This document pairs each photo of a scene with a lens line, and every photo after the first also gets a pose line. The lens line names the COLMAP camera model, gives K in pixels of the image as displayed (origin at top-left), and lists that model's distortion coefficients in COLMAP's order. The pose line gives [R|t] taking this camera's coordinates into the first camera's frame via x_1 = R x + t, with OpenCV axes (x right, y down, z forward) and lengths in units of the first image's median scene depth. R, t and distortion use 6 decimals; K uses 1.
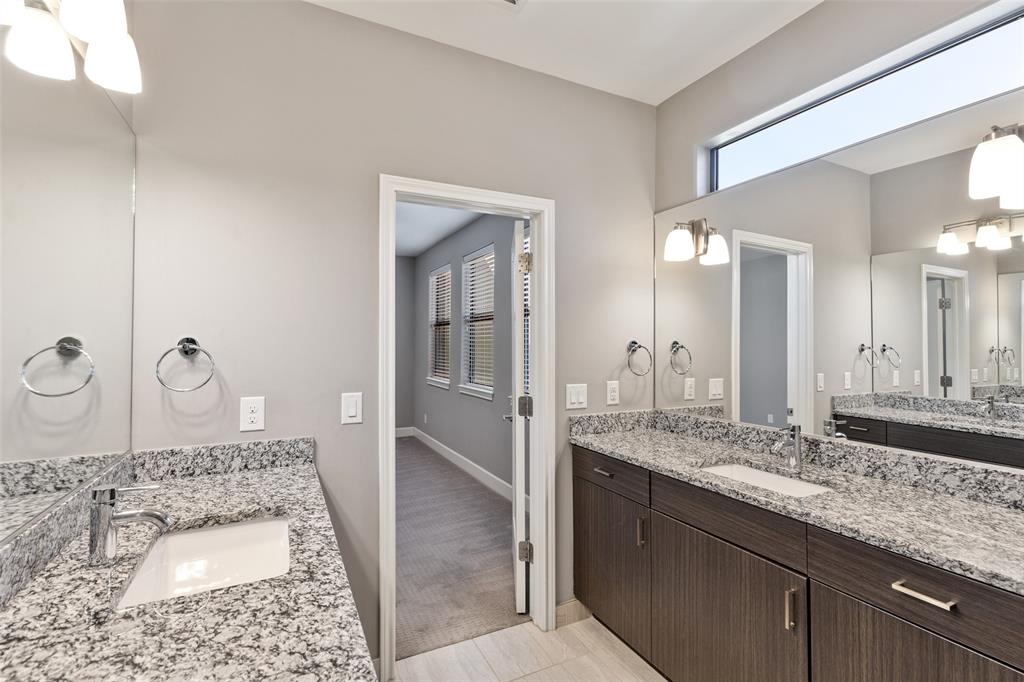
lens RADIAL K [[463.4, 0, 512.5], [0, 463.4, 344.7], [0, 0, 1]] dist [0.011819, -0.000653]
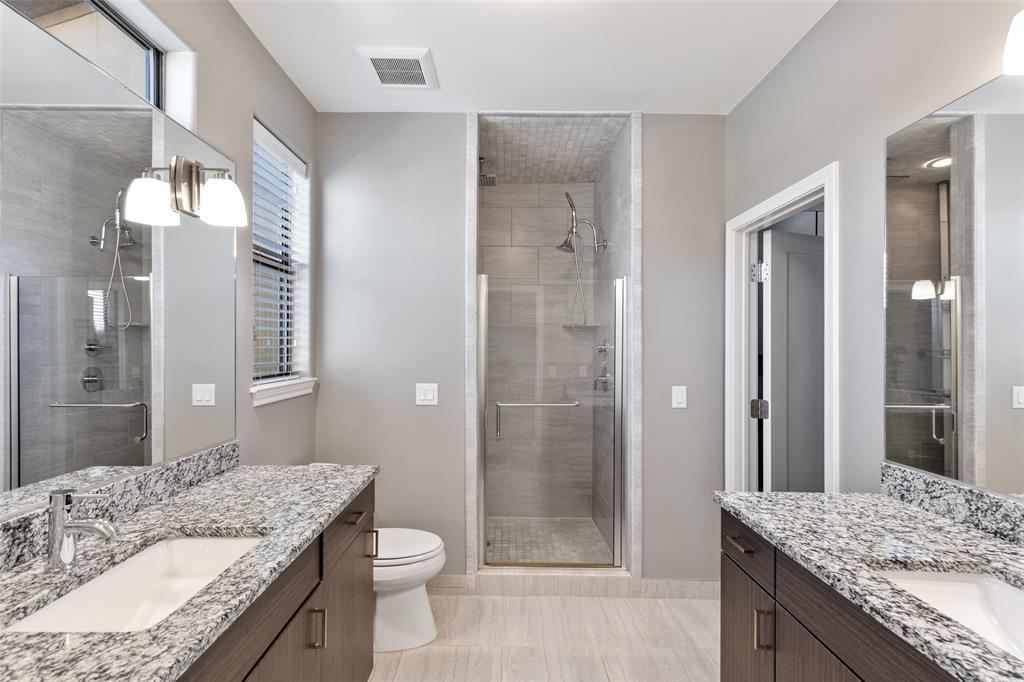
lens RADIAL K [[463.4, 0, 512.5], [0, 463.4, 344.7], [0, 0, 1]] dist [0.011819, -0.000653]
pose [[-0.899332, -0.002512, 0.437259, -0.174142], [-0.004832, 0.999980, -0.004192, -0.007017], [-0.437240, -0.005883, -0.899326, 1.772259]]
